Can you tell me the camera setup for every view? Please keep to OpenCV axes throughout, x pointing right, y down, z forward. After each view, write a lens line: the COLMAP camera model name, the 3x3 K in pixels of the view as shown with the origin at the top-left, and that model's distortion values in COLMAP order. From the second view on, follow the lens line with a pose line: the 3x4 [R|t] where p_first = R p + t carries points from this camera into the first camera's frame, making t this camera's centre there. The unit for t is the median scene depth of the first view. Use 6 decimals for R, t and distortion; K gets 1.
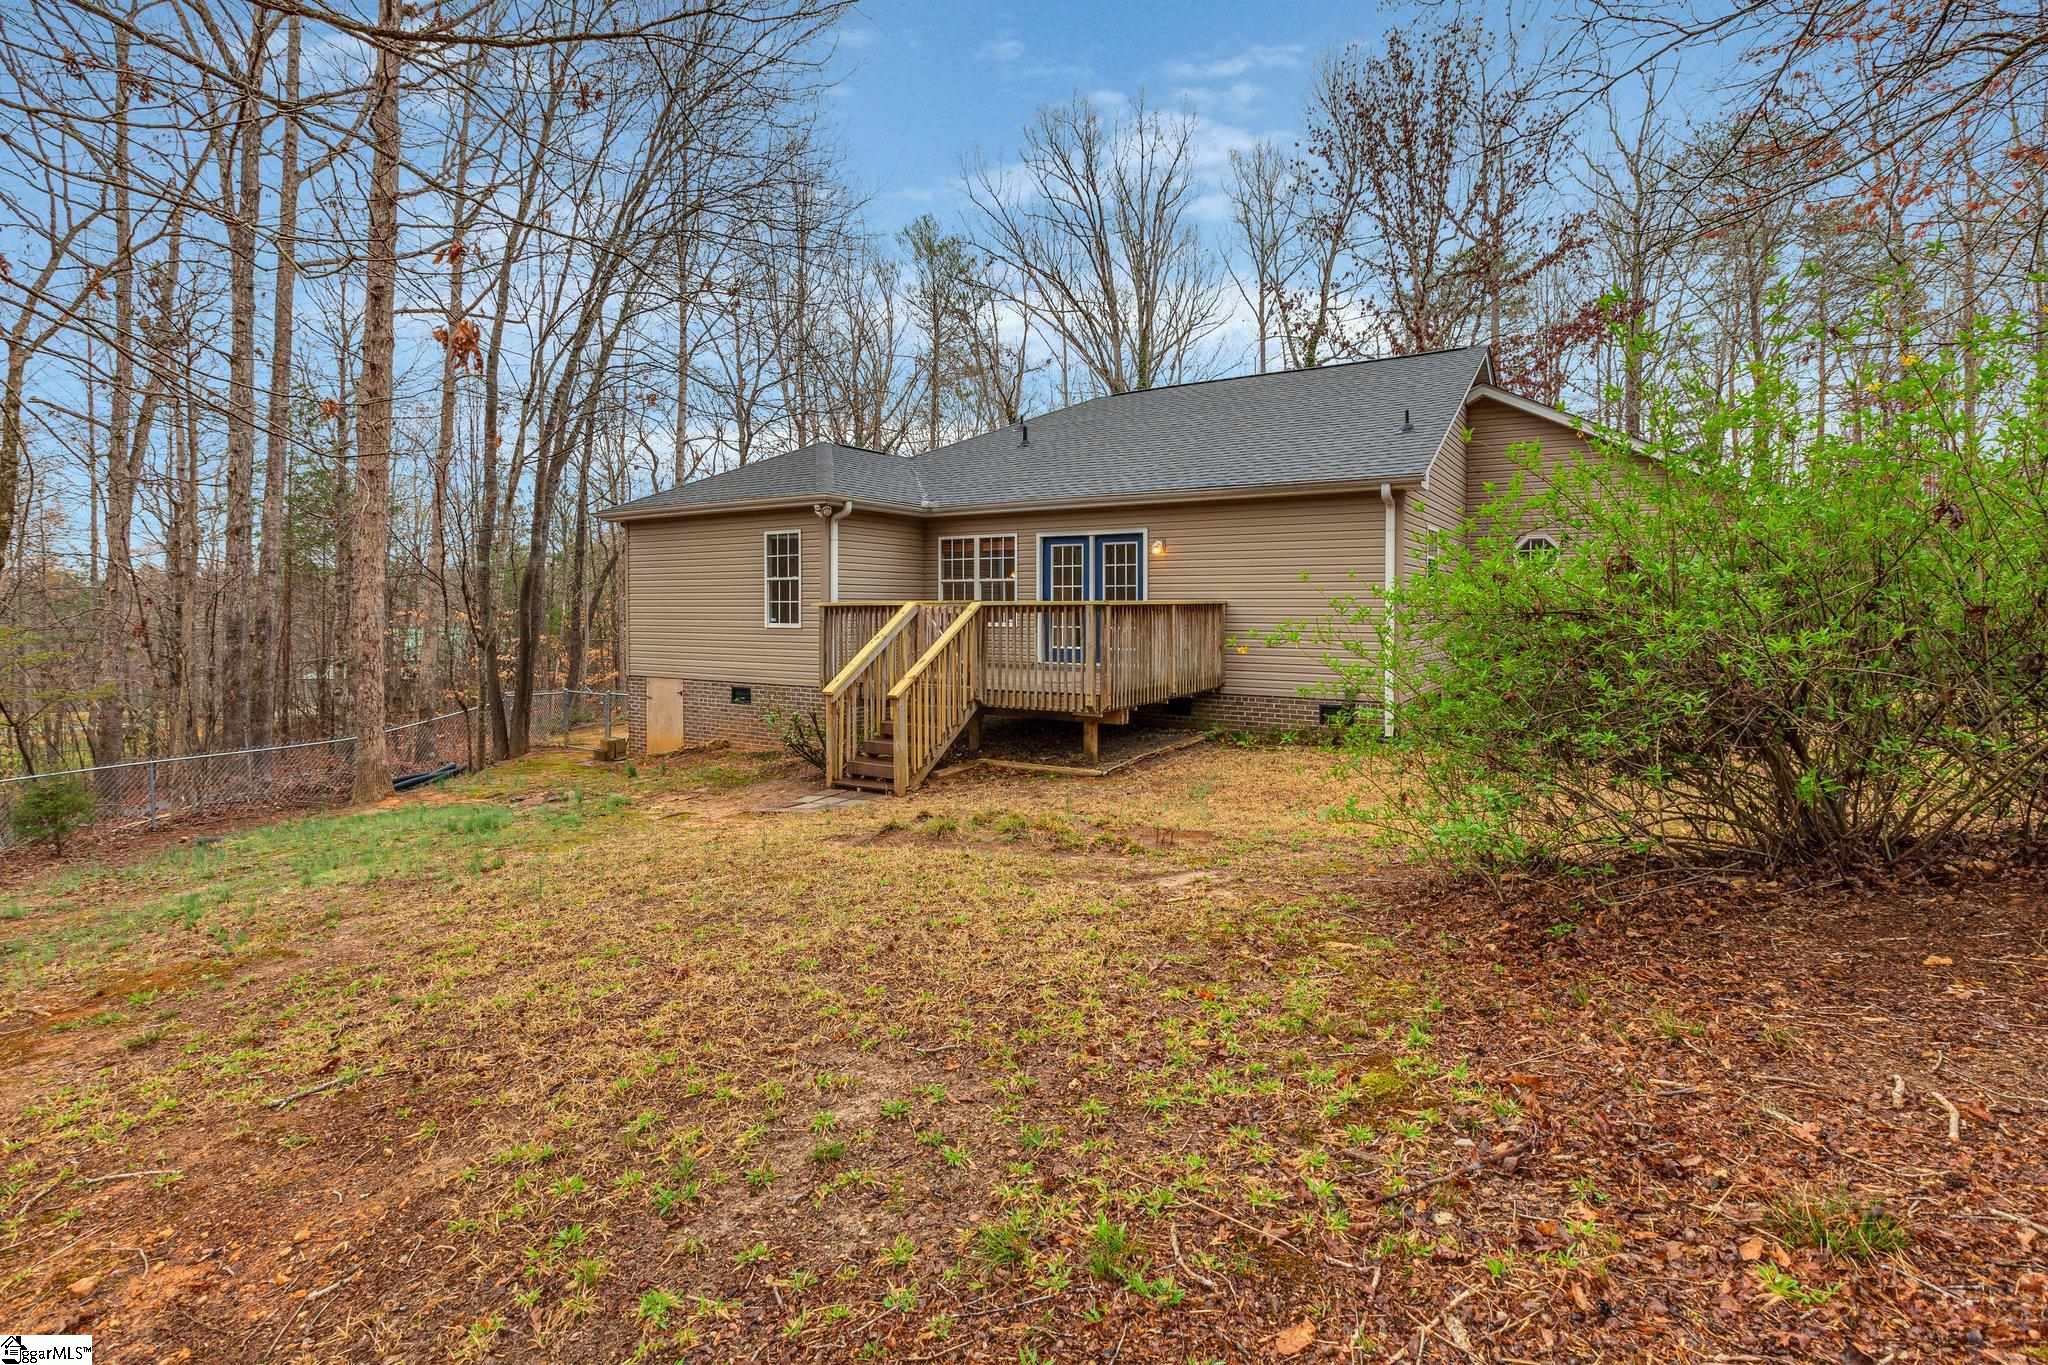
lens RADIAL K [[953.2, 0, 1028.7], [0, 953.2, 675.4], [0, 0, 1]] dist [0.000674, 0.000284]
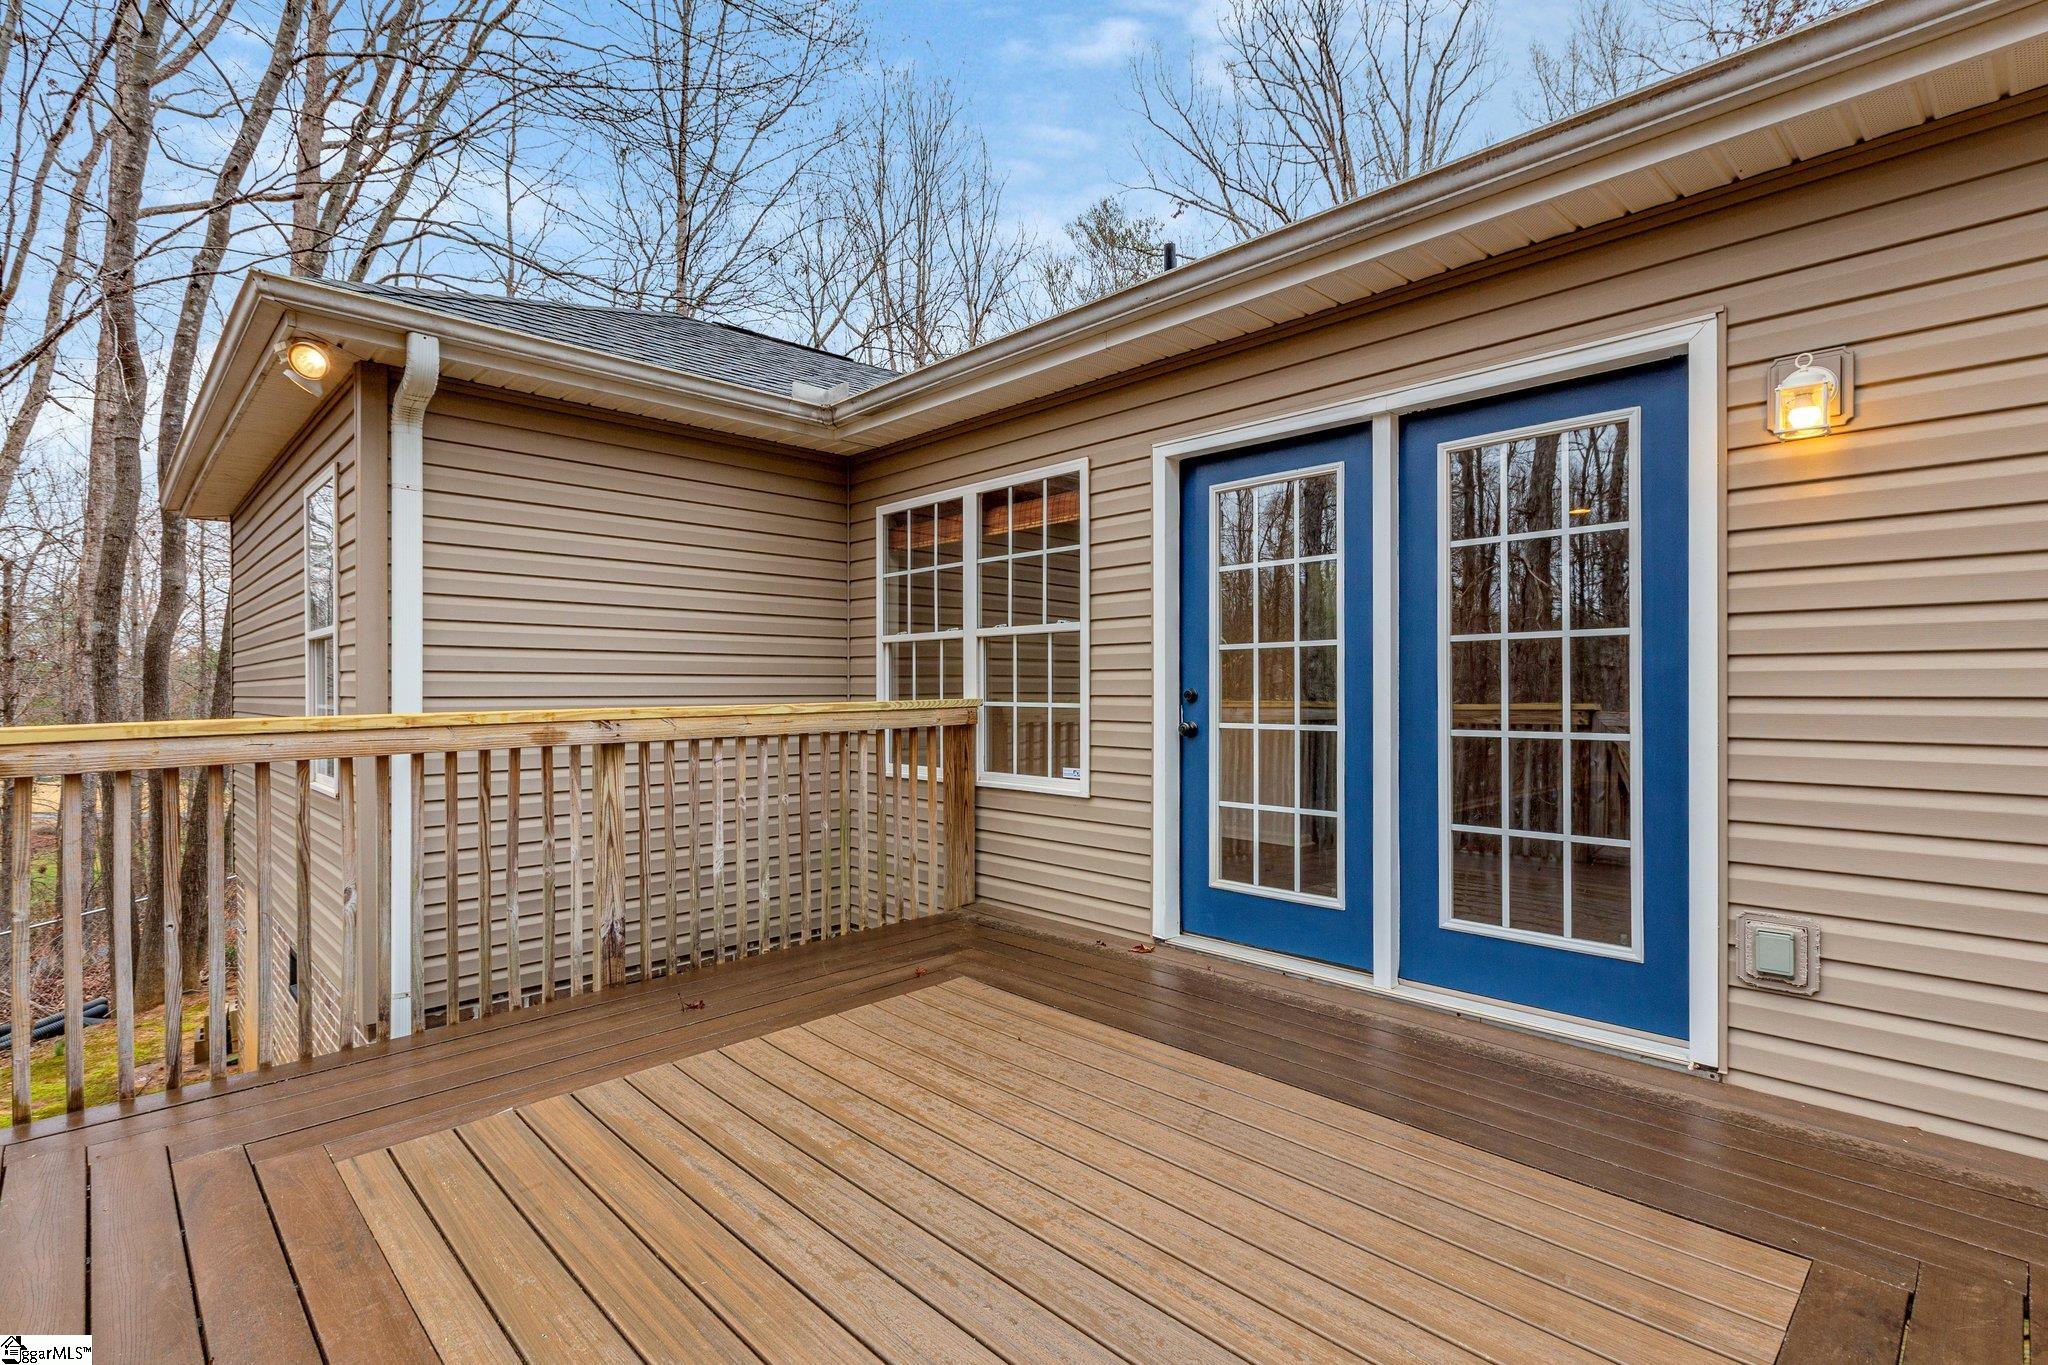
lens RADIAL K [[953.2, 0, 1028.7], [0, 953.2, 675.4], [0, 0, 1]] dist [0.000674, 0.000284]
pose [[0.972567, -0.002996, -0.232603, 0.034296], [-0.017677, 0.996074, -0.086741, -0.060603], [0.231950, 0.088473, 0.968696, 0.714877]]
